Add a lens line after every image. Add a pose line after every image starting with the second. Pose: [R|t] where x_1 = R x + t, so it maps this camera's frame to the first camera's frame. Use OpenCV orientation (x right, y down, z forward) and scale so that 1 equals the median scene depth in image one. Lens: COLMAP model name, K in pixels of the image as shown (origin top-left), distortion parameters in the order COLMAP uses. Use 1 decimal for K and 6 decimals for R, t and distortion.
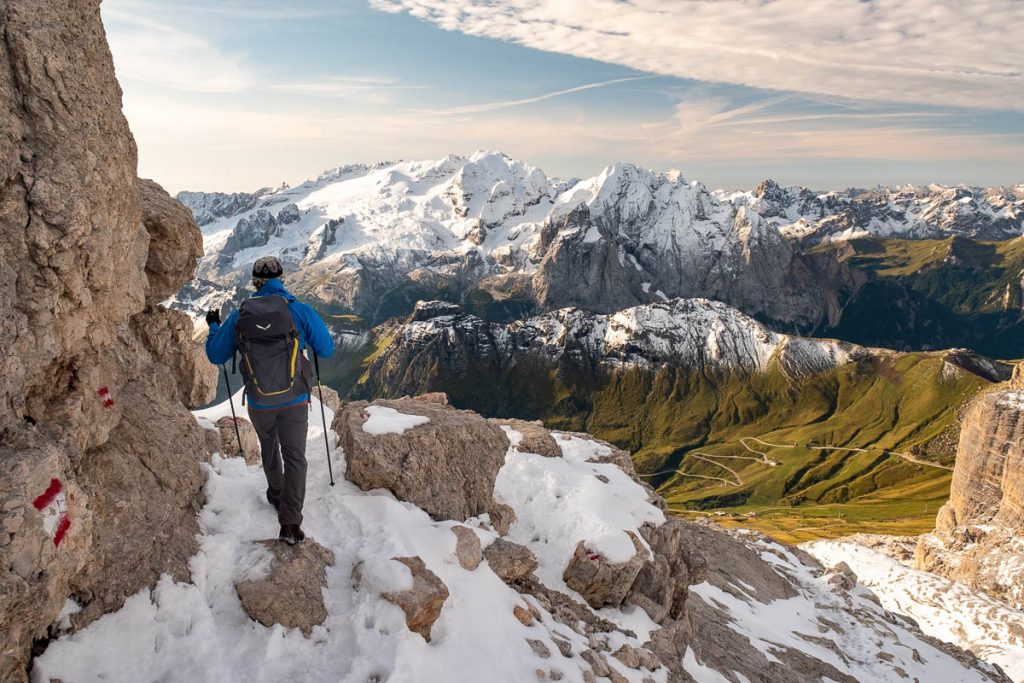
lens RADIAL K [[802.6, 0, 517.7], [0, 802.6, 344.6], [0, 0, 1]] dist [-0.004077, 0.009397]
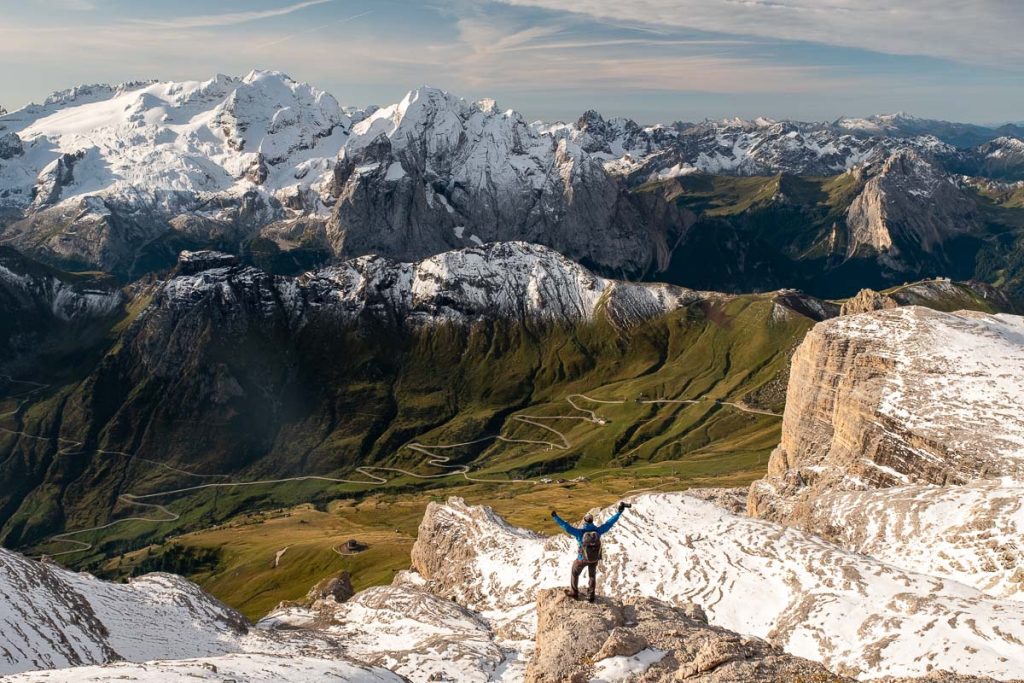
lens RADIAL K [[918.6, 0, 512.0], [0, 918.6, 341.5], [0, 0, 1]] dist [0.002552, 0.010536]
pose [[0.977338, -0.041475, 0.207581, 0.006592], [0.032409, 0.998374, 0.046888, 0.004781], [-0.209188, -0.039098, 0.977094, 0.011566]]
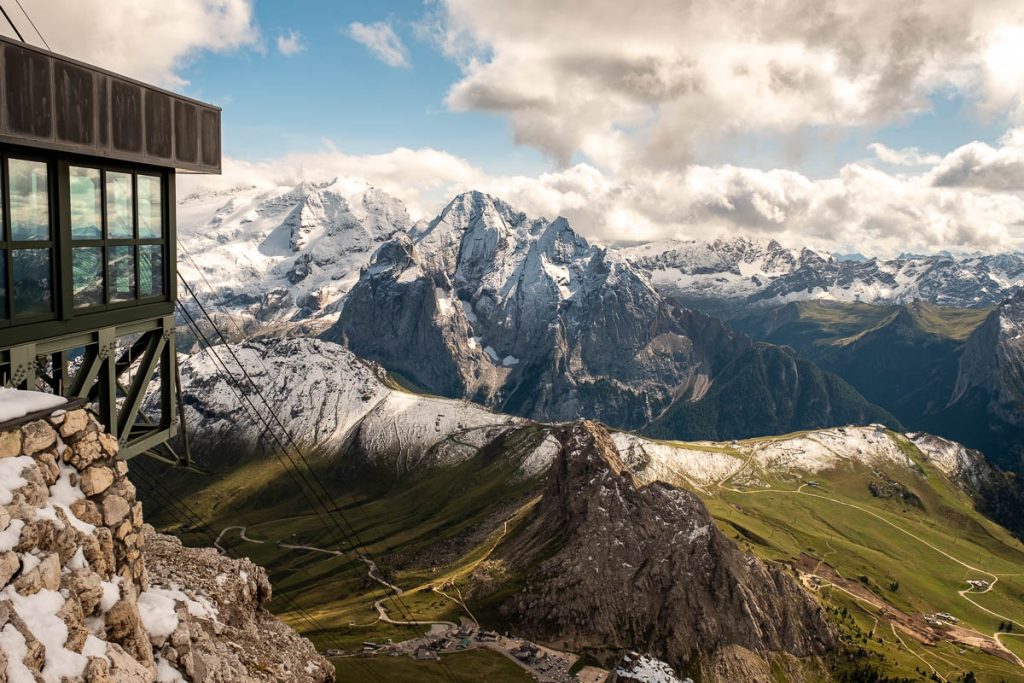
lens RADIAL K [[918.6, 0, 512.0], [0, 918.6, 341.5], [0, 0, 1]] dist [0.002552, 0.010536]
pose [[0.997225, 0.043677, -0.060287, 0.463016], [-0.048816, 0.995049, -0.086575, 0.010304], [0.056208, 0.089277, 0.994420, 0.162110]]
